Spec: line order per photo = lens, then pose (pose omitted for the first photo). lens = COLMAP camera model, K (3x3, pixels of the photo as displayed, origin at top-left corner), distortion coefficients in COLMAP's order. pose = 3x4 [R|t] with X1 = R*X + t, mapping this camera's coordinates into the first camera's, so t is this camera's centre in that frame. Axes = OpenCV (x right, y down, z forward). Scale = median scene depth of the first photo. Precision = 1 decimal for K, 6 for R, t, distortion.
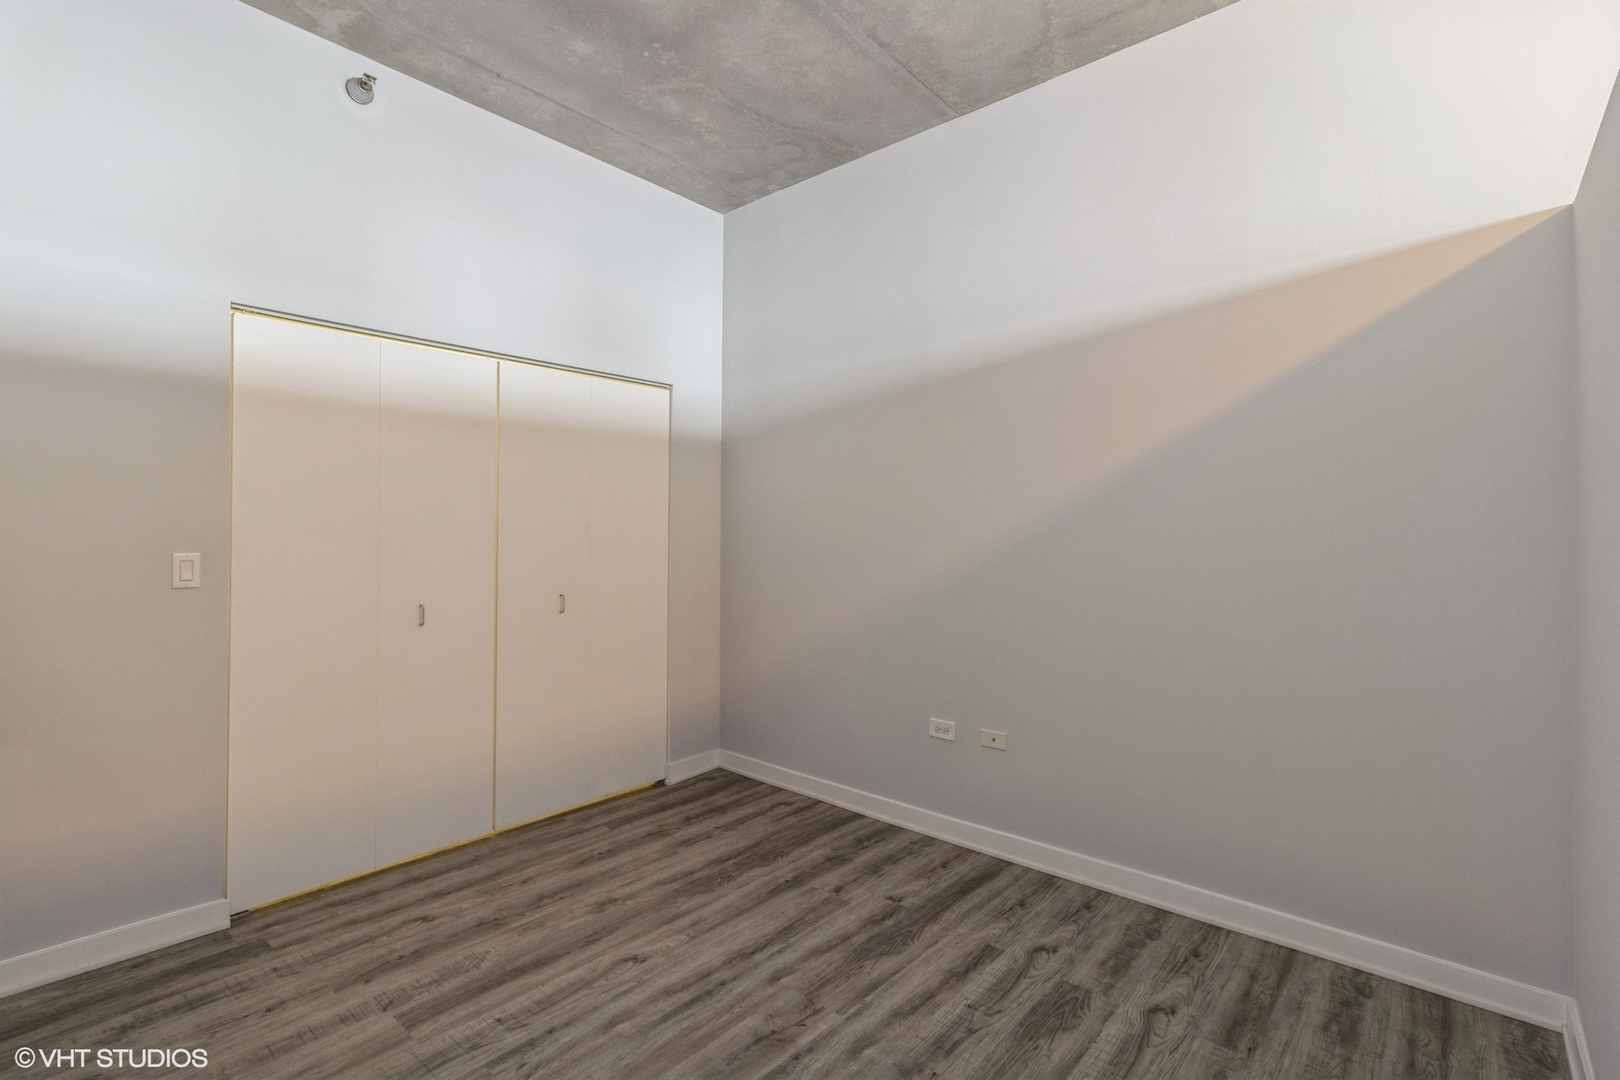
lens RADIAL K [[742.4, 0, 809.3], [0, 742.4, 537.5], [0, 0, 1]] dist [-0.001053, 0.000289]
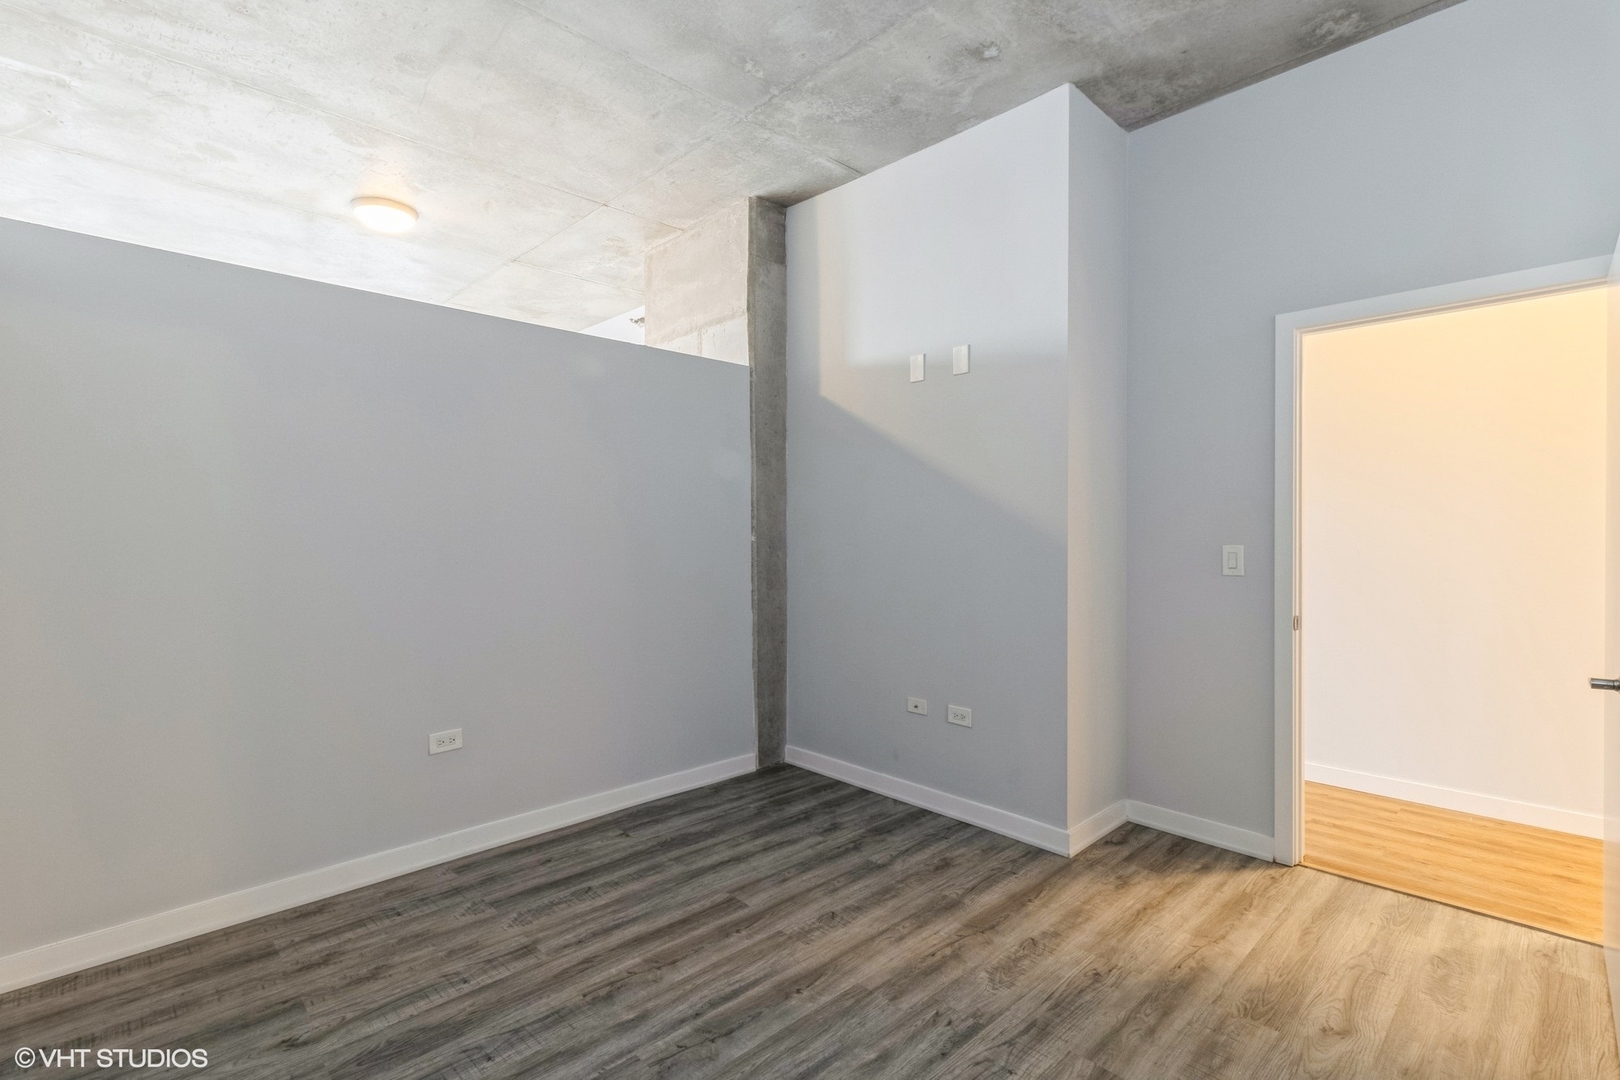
lens RADIAL K [[742.4, 0, 809.7], [0, 742.4, 538.1], [0, 0, 1]] dist [-0.001053, 0.000289]
pose [[-0.996623, -0.004536, 0.081991, -0.255475], [-0.004590, 0.999989, -0.000476, 0.004213], [-0.081987, -0.000851, -0.996633, 1.984577]]
